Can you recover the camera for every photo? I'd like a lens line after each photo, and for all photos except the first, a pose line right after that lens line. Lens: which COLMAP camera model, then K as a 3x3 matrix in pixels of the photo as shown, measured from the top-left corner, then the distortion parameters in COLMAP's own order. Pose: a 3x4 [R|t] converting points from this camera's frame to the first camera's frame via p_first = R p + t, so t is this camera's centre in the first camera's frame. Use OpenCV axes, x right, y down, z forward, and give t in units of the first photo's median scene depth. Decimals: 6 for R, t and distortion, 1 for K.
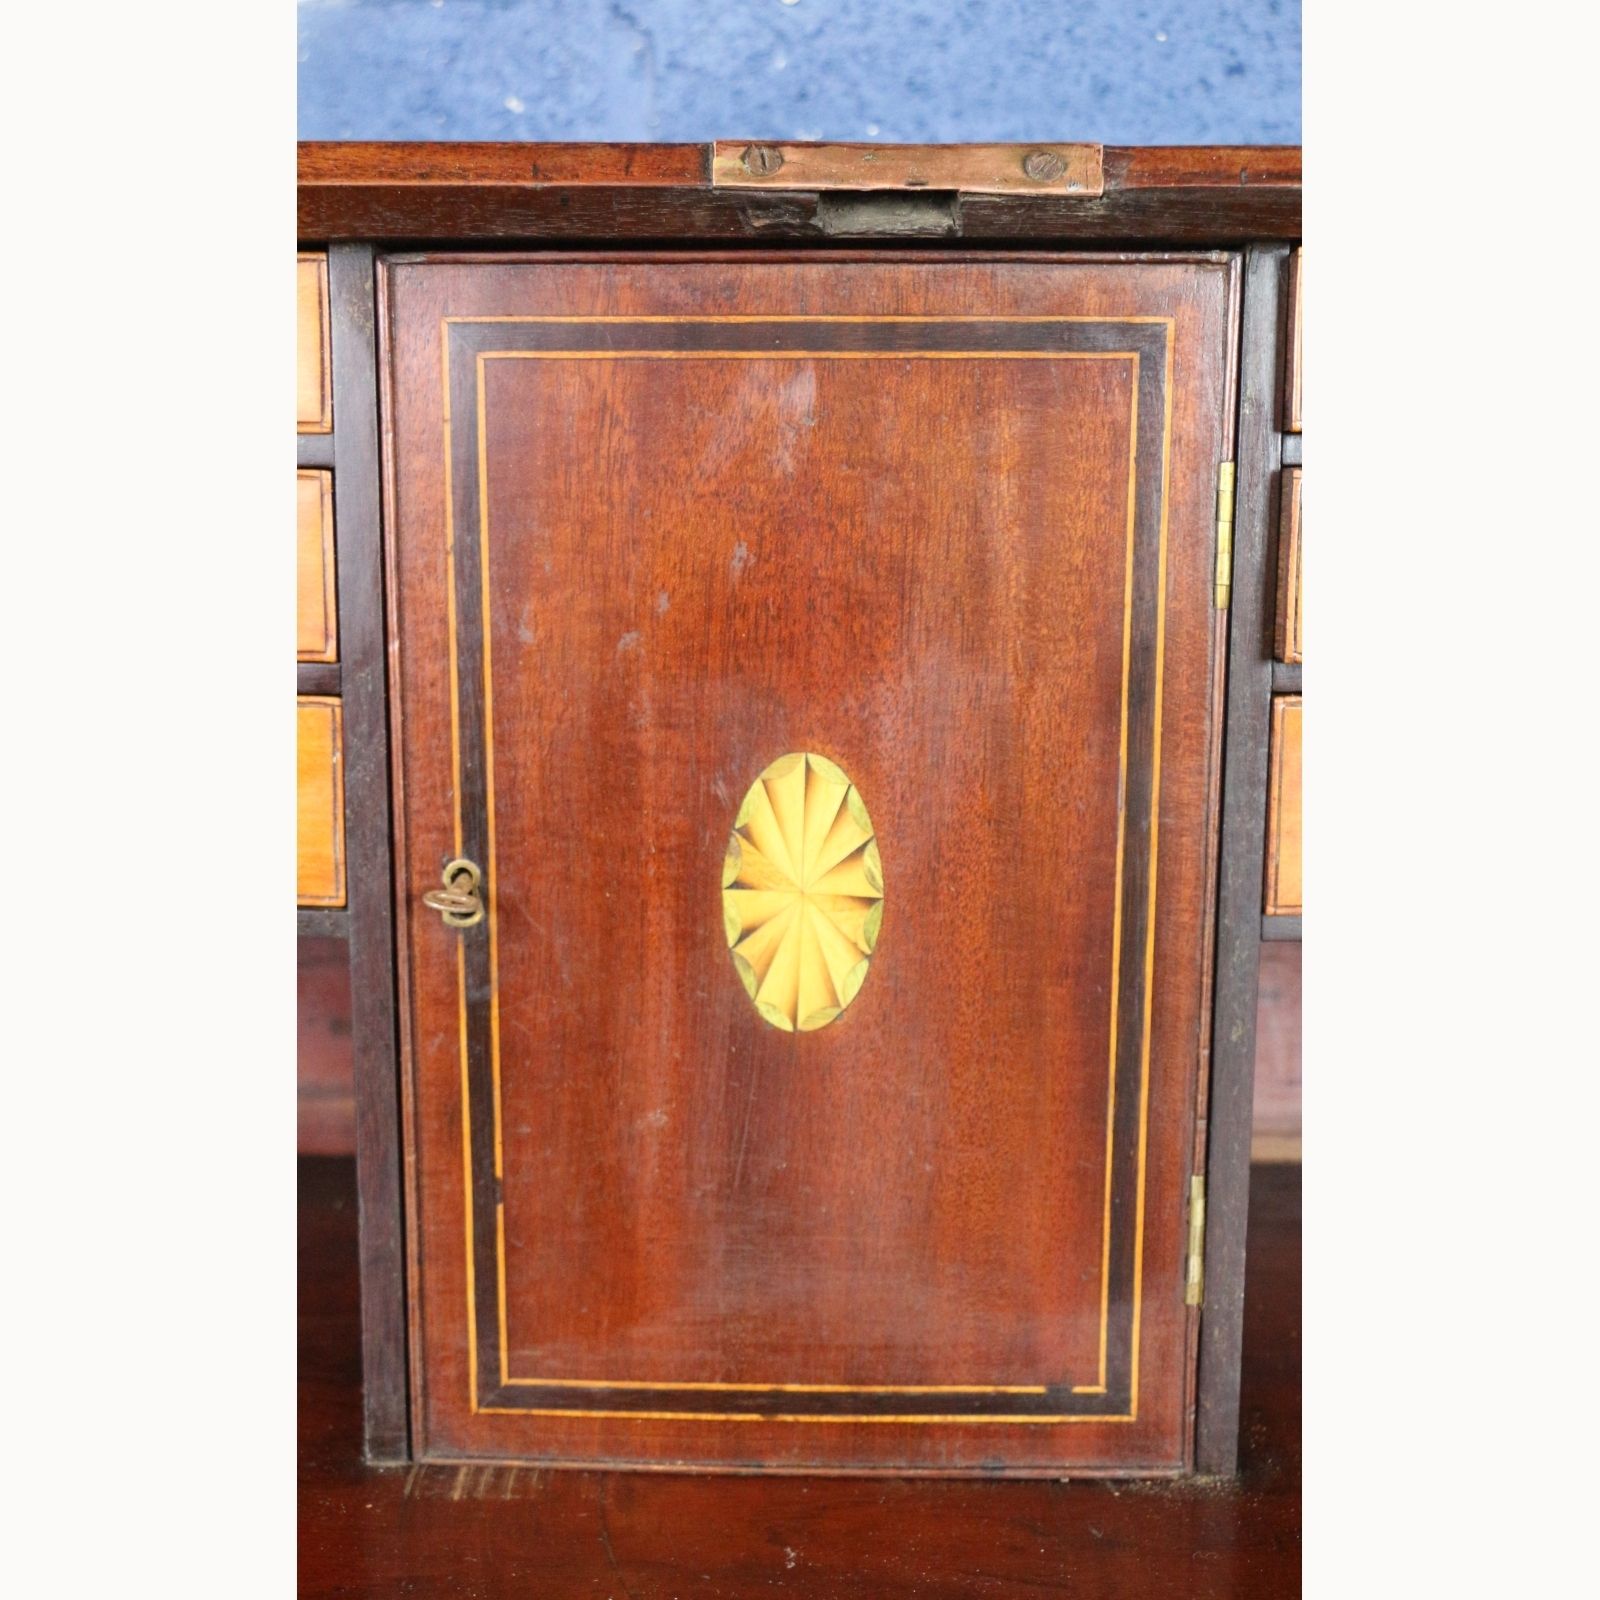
lens RADIAL K [[1973.4, 0, 791.4], [0, 1973.4, 838.9], [0, 0, 1]] dist [-0.077838, 0.280470]
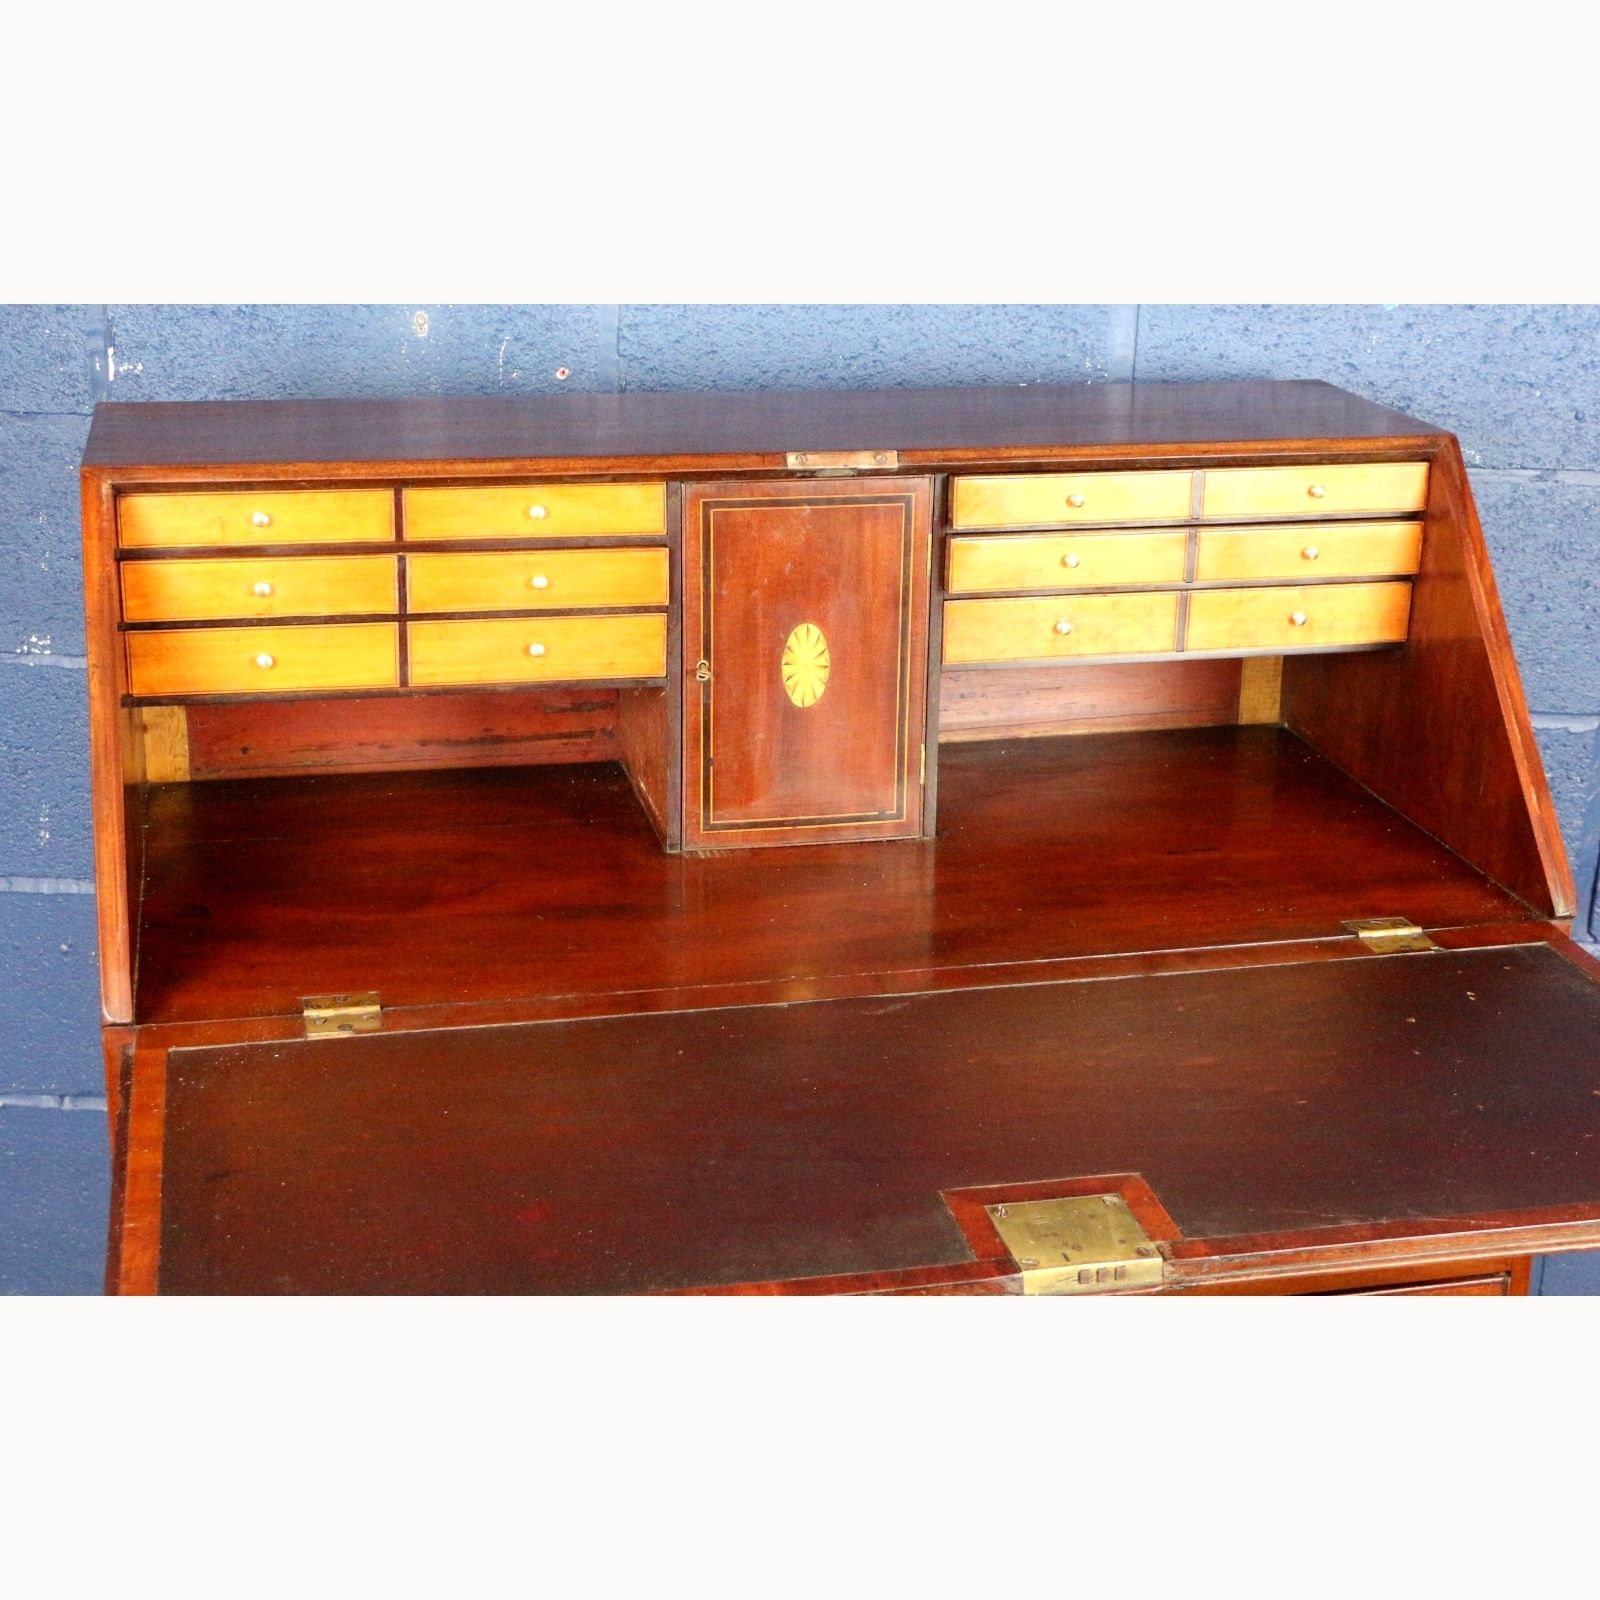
lens RADIAL K [[2492.1, 0, 847.7], [0, 2492.1, 799.8], [0, 0, 1]] dist [-0.019382, 0.225418]
pose [[0.969149, -0.065124, 0.237715, -0.931011], [0.025704, 0.985908, 0.165303, -0.437294], [-0.245130, -0.154093, 0.957166, -3.031617]]
